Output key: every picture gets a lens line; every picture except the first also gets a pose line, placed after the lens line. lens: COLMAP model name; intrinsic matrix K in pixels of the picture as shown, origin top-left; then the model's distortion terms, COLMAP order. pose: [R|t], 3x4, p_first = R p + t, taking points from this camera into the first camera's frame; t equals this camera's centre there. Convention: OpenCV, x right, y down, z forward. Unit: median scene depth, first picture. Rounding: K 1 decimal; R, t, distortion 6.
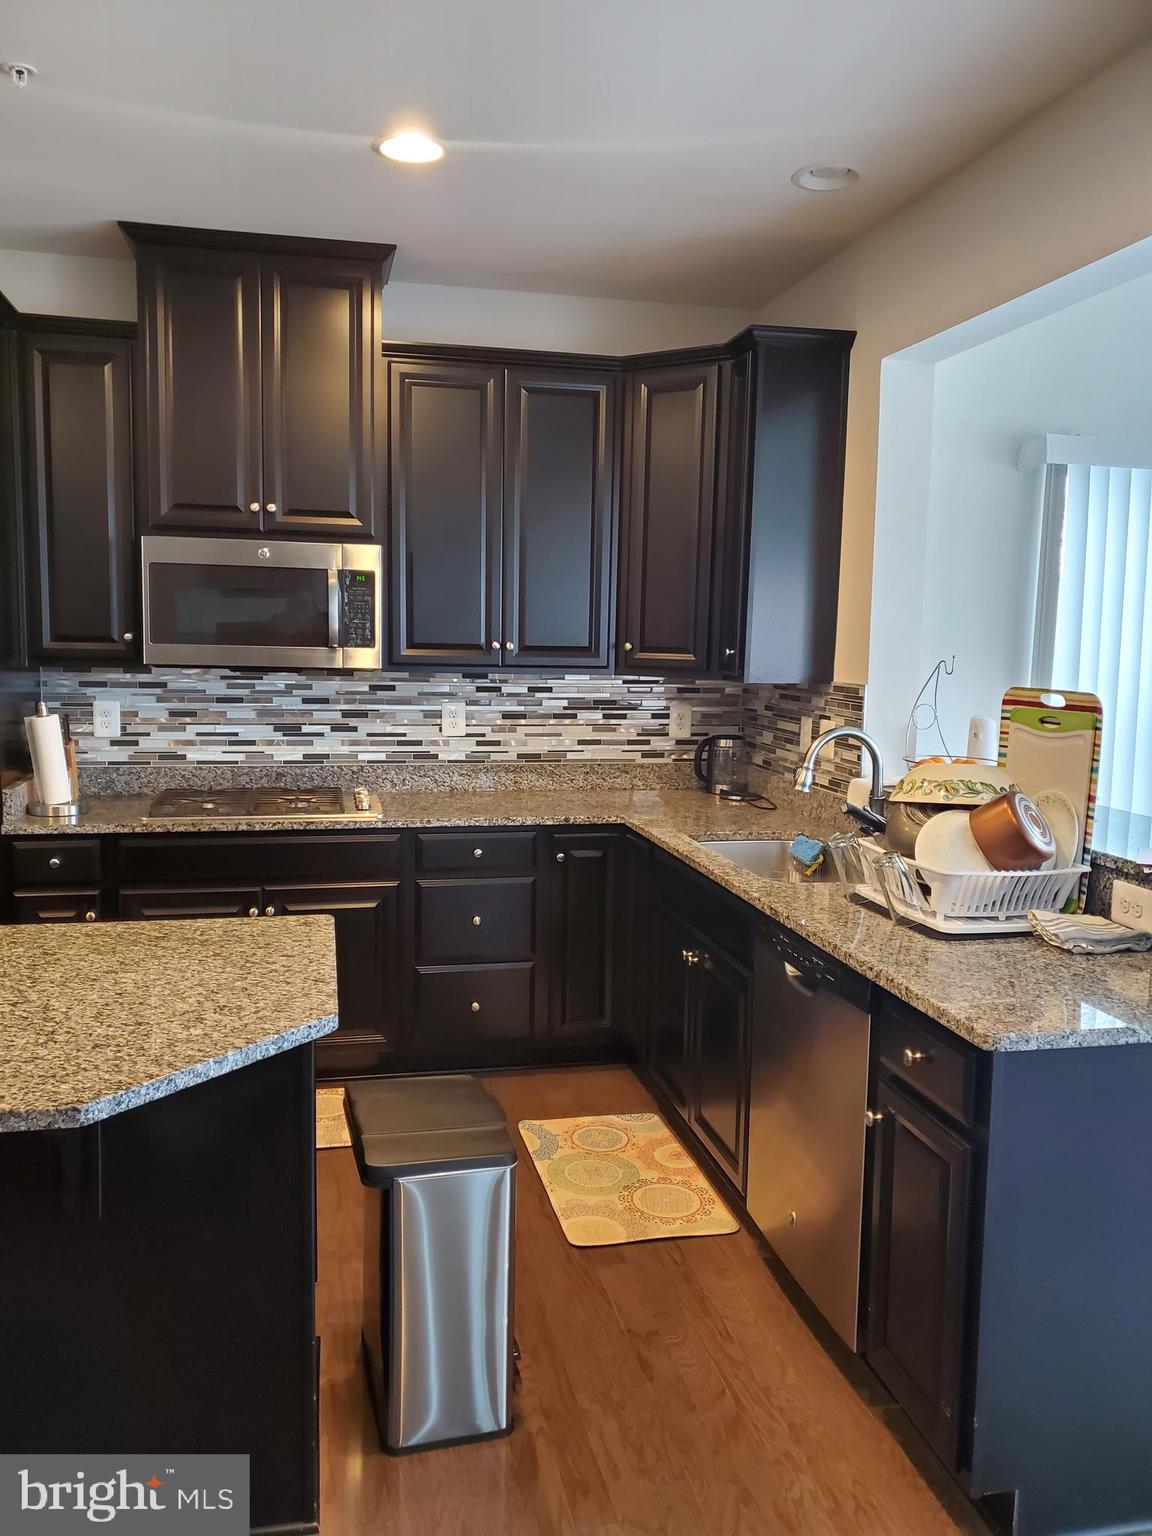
lens RADIAL K [[1174.8, 0, 587.9], [0, 1174.8, 750.8], [0, 0, 1]] dist [0.000522, 0.015925]
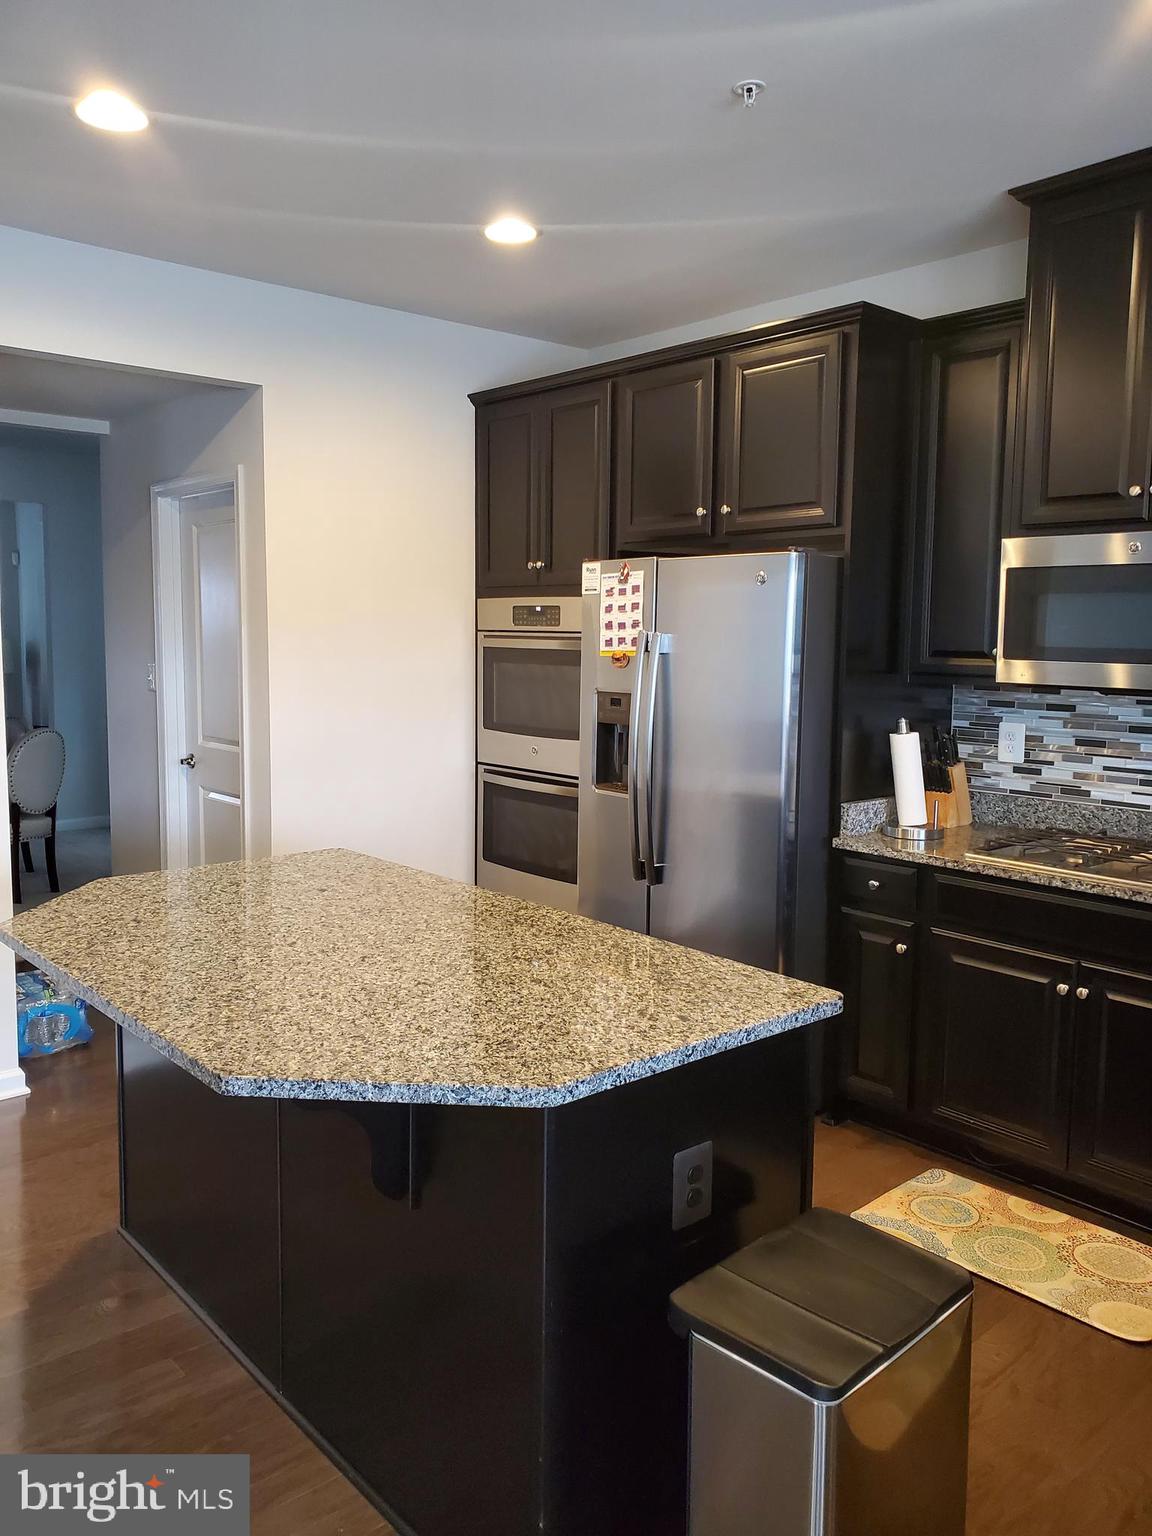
lens RADIAL K [[1174.8, 0, 566.3], [0, 1174.8, 762.1], [0, 0, 1]] dist [0.000522, 0.015925]
pose [[0.456521, 0.078710, -0.886224, 0.268425], [-0.084858, 0.995390, 0.044693, -0.026180], [0.885656, 0.054800, 0.461096, 0.303599]]
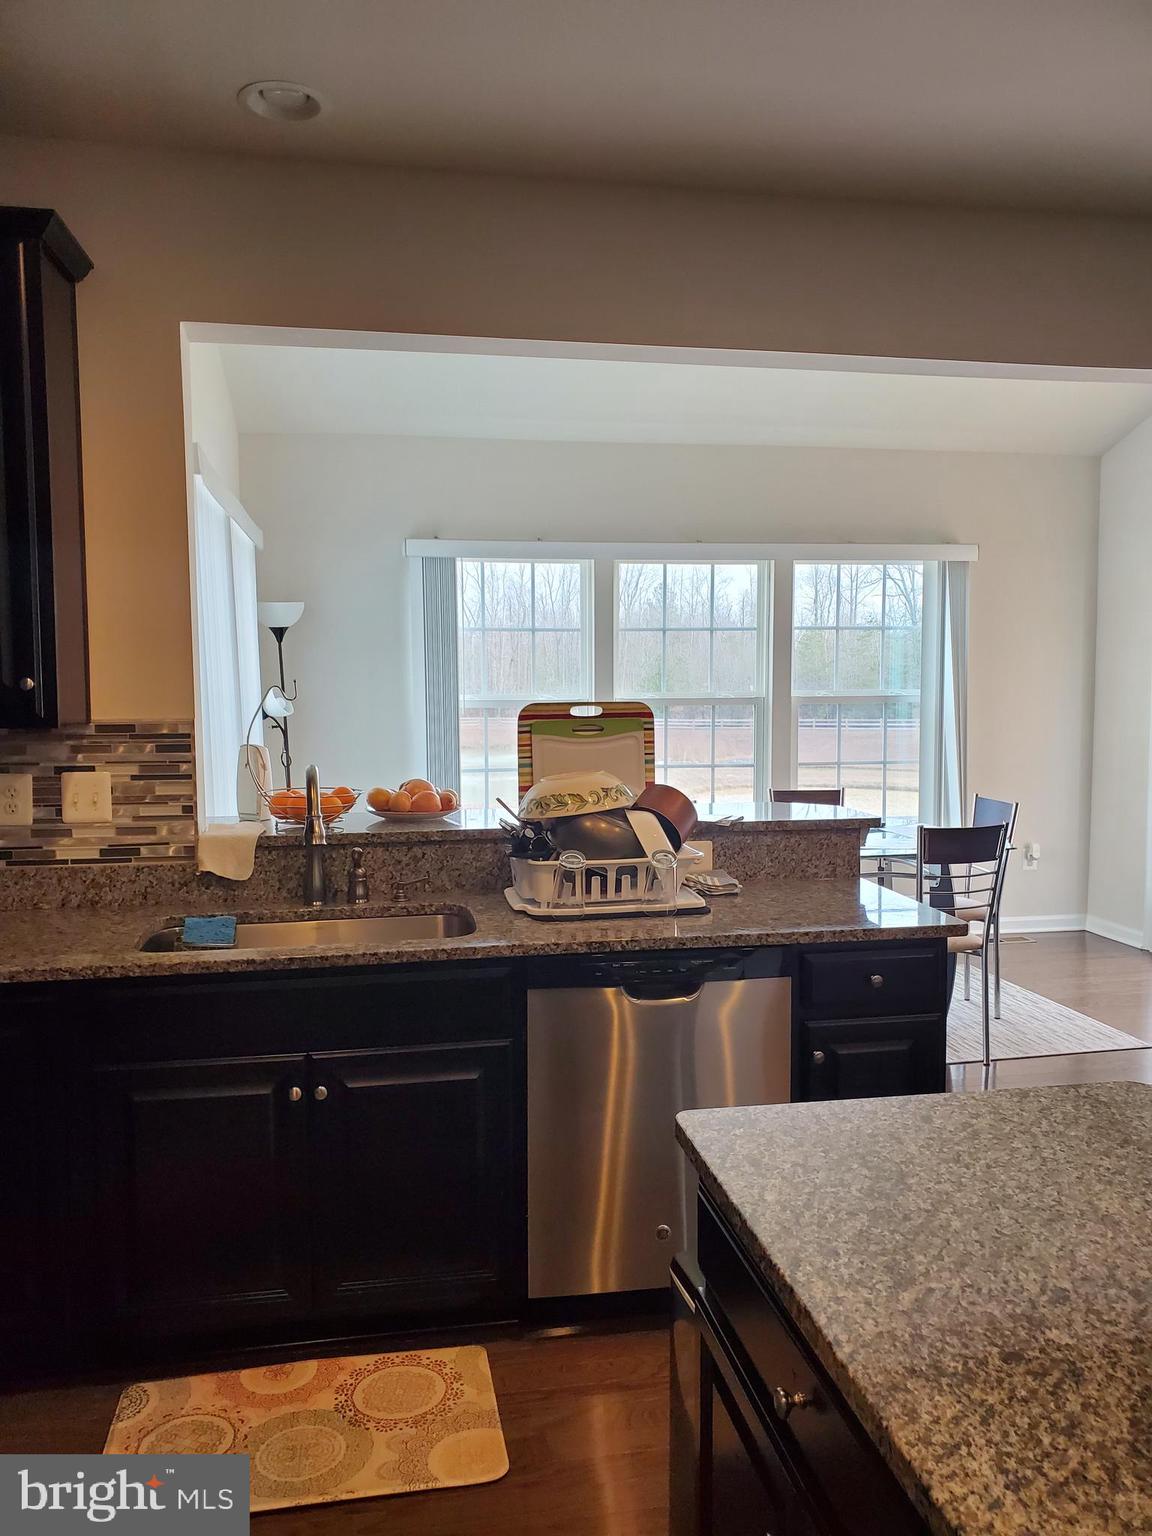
lens RADIAL K [[1174.8, 0, 606.8], [0, 1174.8, 784.9], [0, 0, 1]] dist [0.000522, 0.015925]
pose [[0.049250, -0.112730, 0.992404, -0.548688], [0.103218, 0.988865, 0.107205, -0.067200], [-0.993439, 0.097154, 0.060338, 0.664126]]
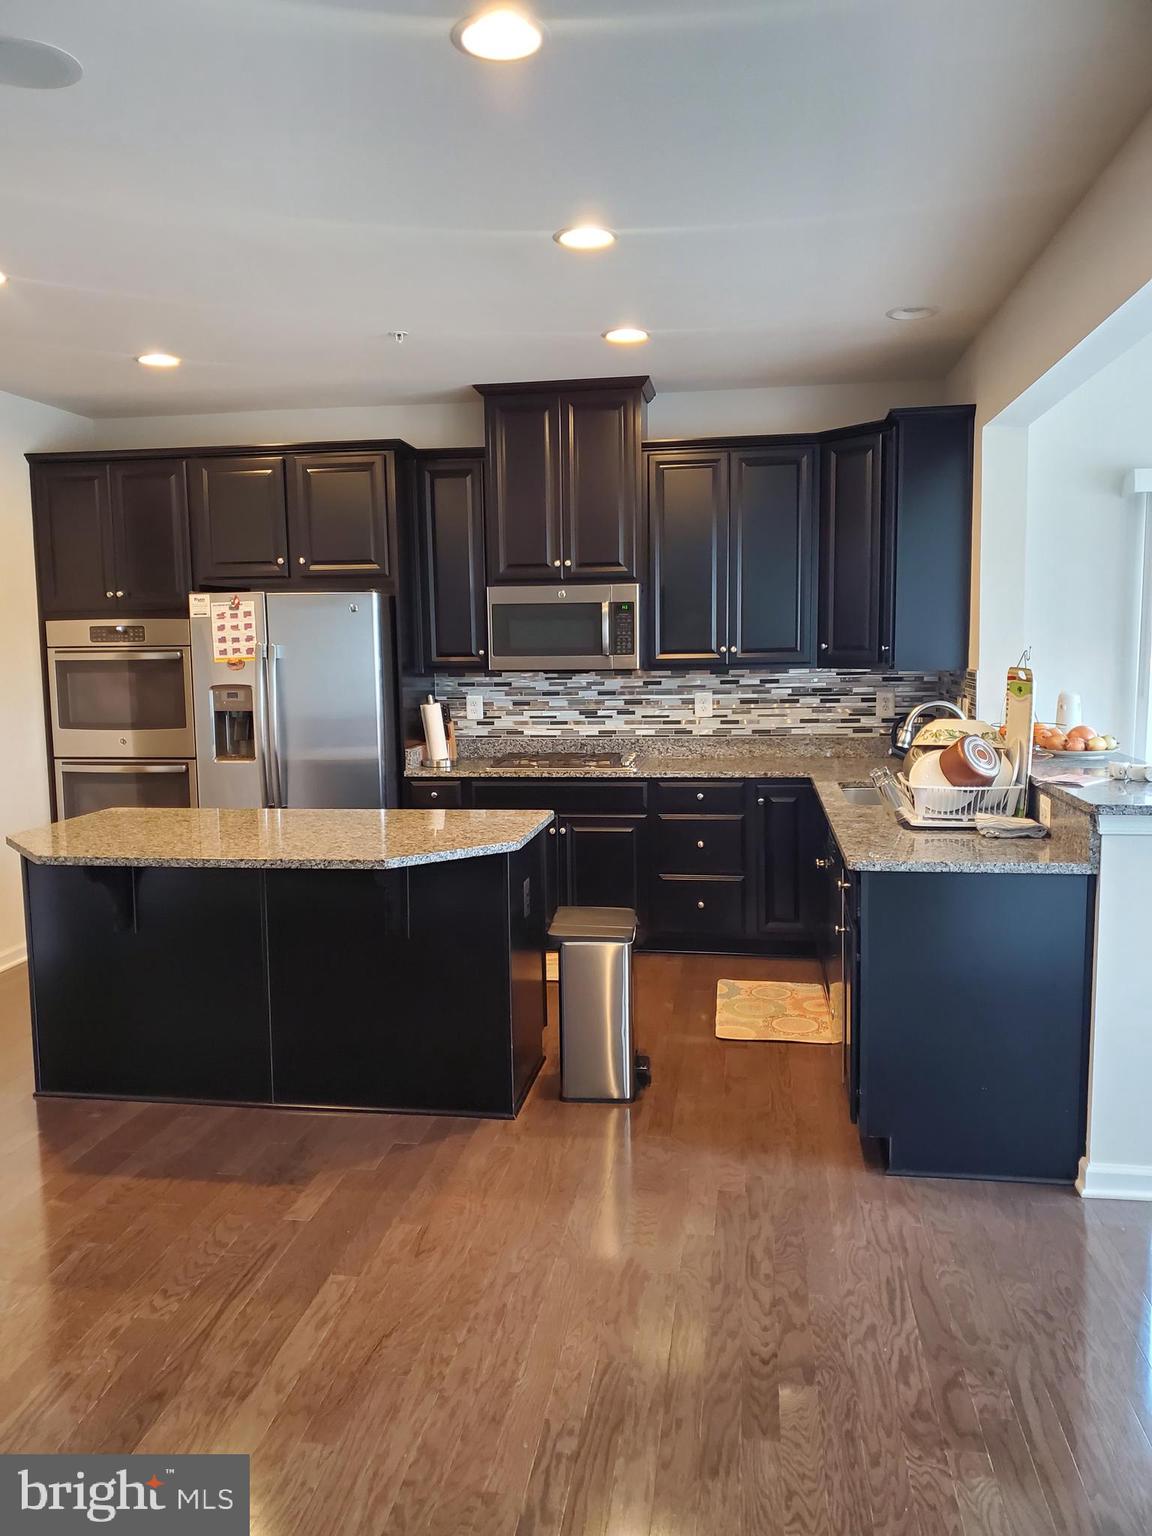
lens RADIAL K [[1174.8, 0, 591.2], [0, 1174.8, 769.9], [0, 0, 1]] dist [0.000522, 0.015925]
pose [[0.931984, 0.004697, -0.362470, 0.306298], [-0.002369, 0.999974, 0.006866, 0.046969], [0.362492, -0.005540, 0.931970, -0.387666]]
